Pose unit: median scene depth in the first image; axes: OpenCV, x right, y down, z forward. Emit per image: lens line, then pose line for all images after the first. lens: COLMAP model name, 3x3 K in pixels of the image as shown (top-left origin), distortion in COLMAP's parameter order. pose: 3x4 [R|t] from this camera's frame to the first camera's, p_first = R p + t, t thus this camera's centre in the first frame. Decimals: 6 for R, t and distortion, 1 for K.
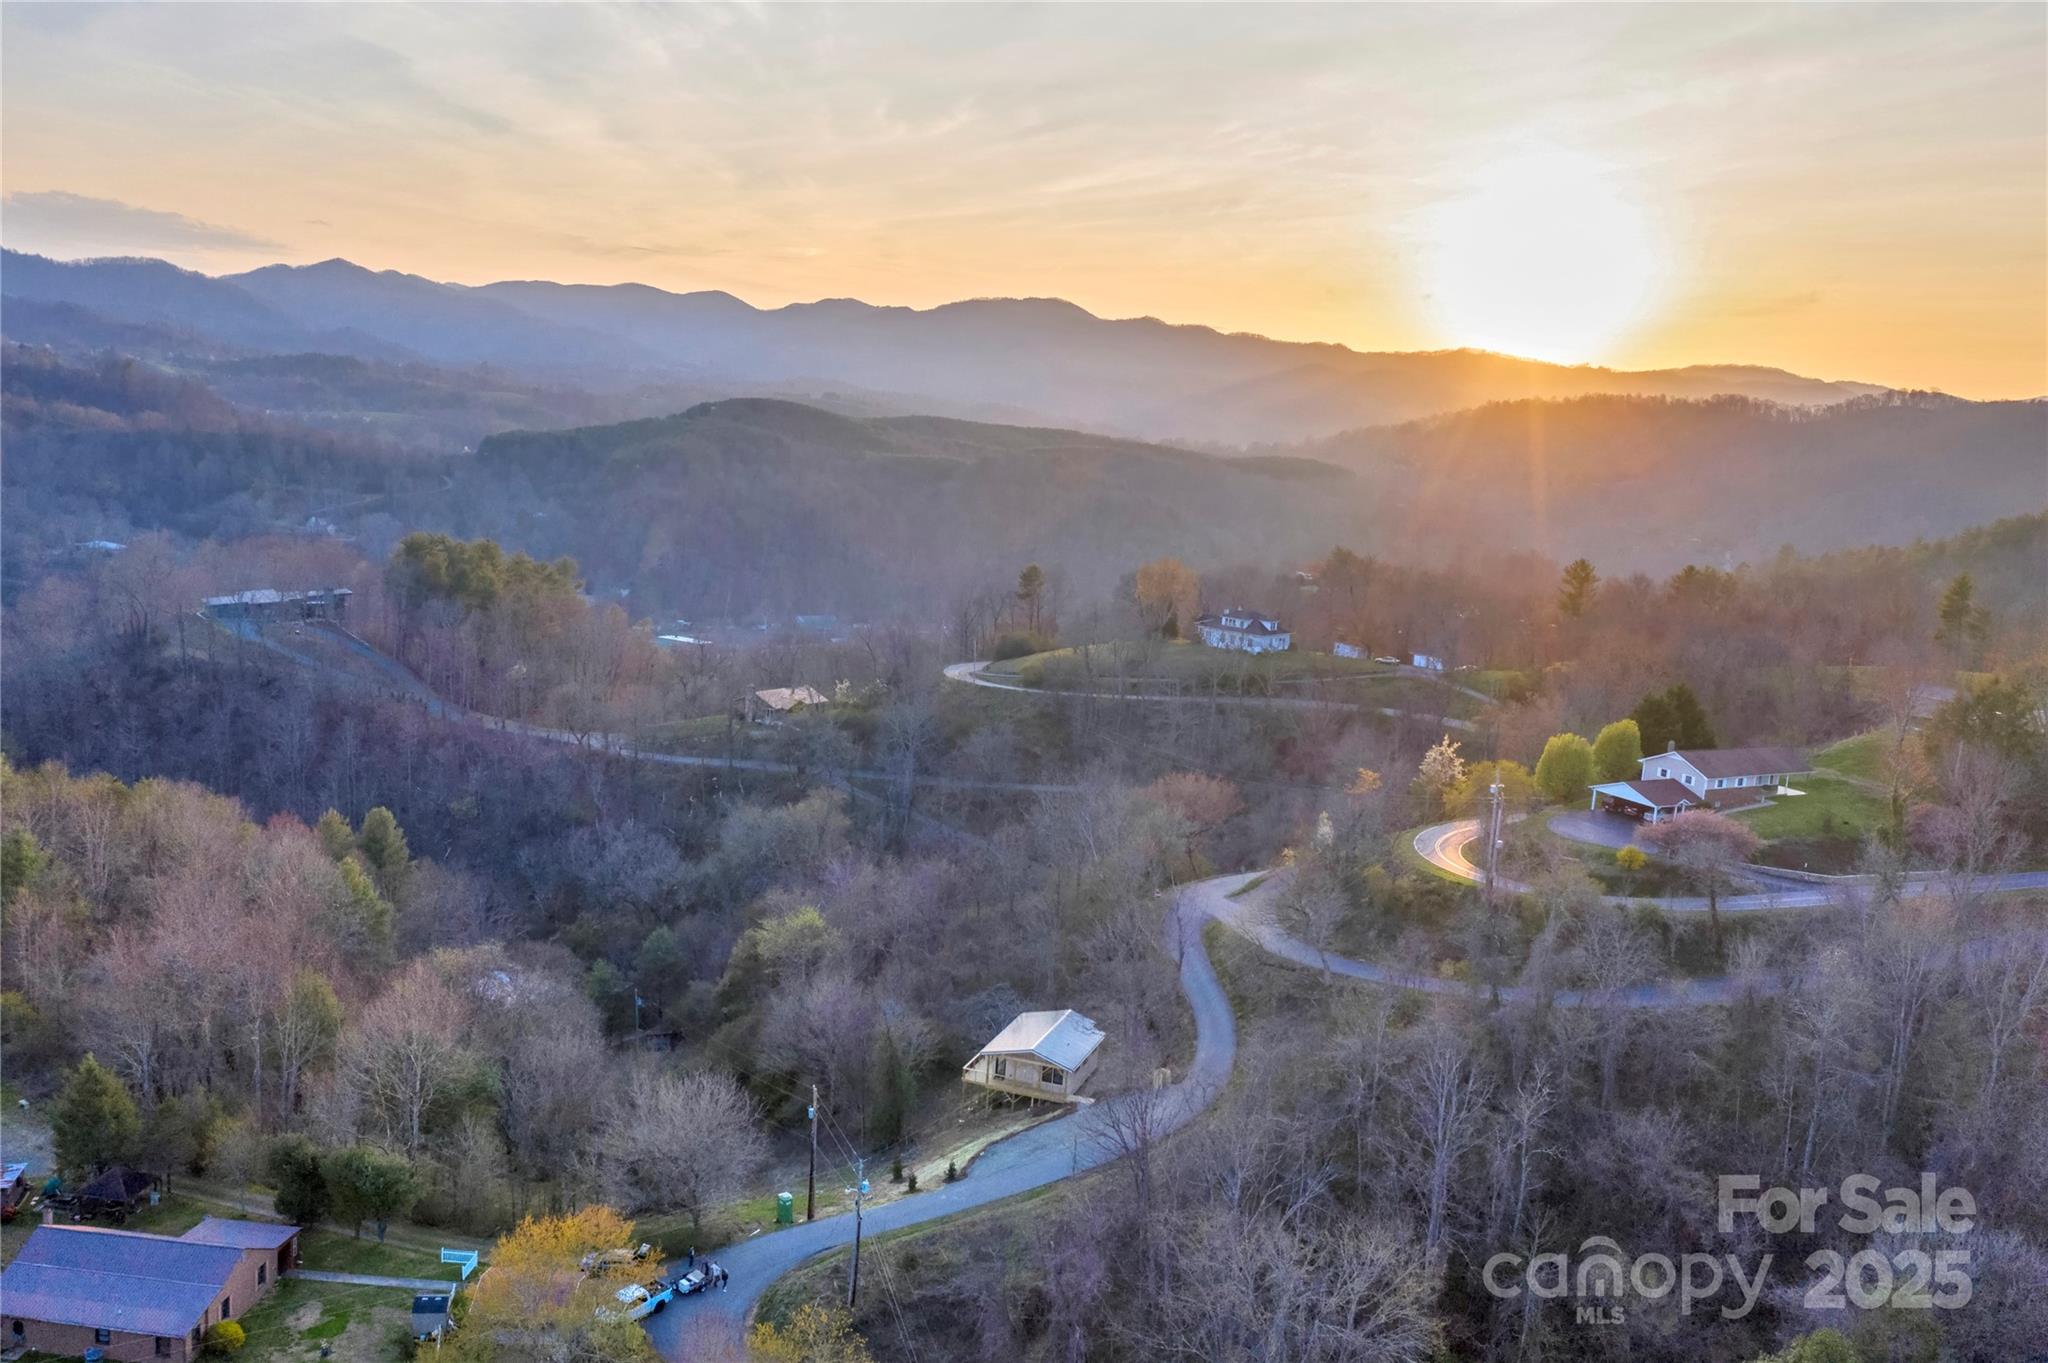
lens RADIAL K [[1745.3, 0, 1024.0], [0, 1745.3, 681.5], [0, 0, 1]] dist [0.000254, 0.000332]
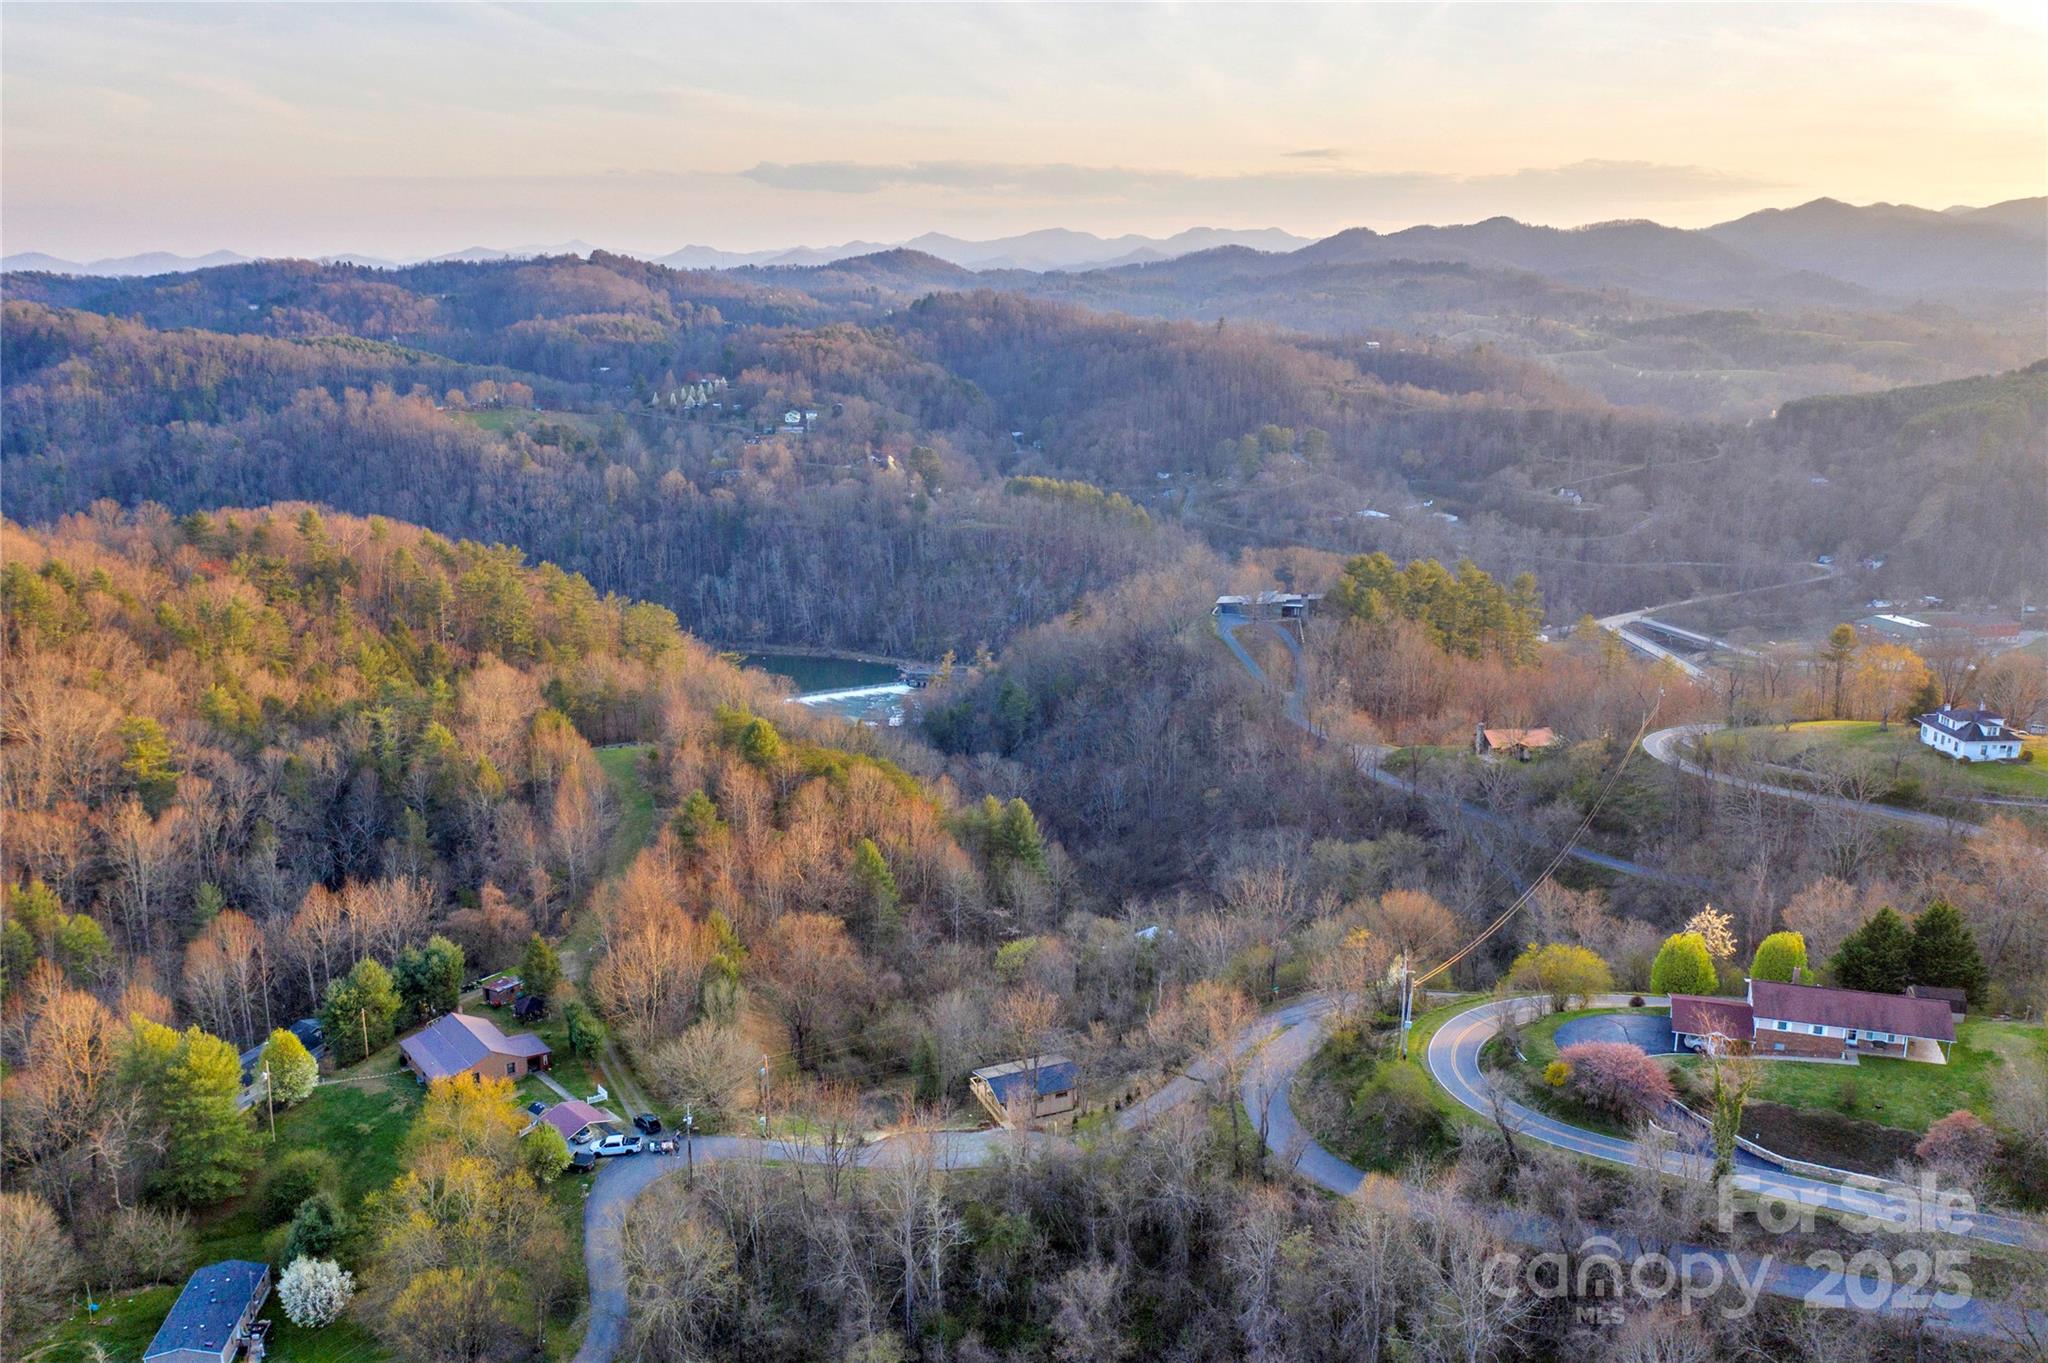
lens RADIAL K [[1602.8, 0, 1024.0], [0, 1602.8, 681.5], [0, 0, 1]] dist [-0.015849, 0.000766]
pose [[0.692345, 0.105354, -0.713833, 0.104974], [-0.071375, 0.994431, 0.077542, -0.023522], [0.718027, -0.002736, 0.696009, 0.016538]]
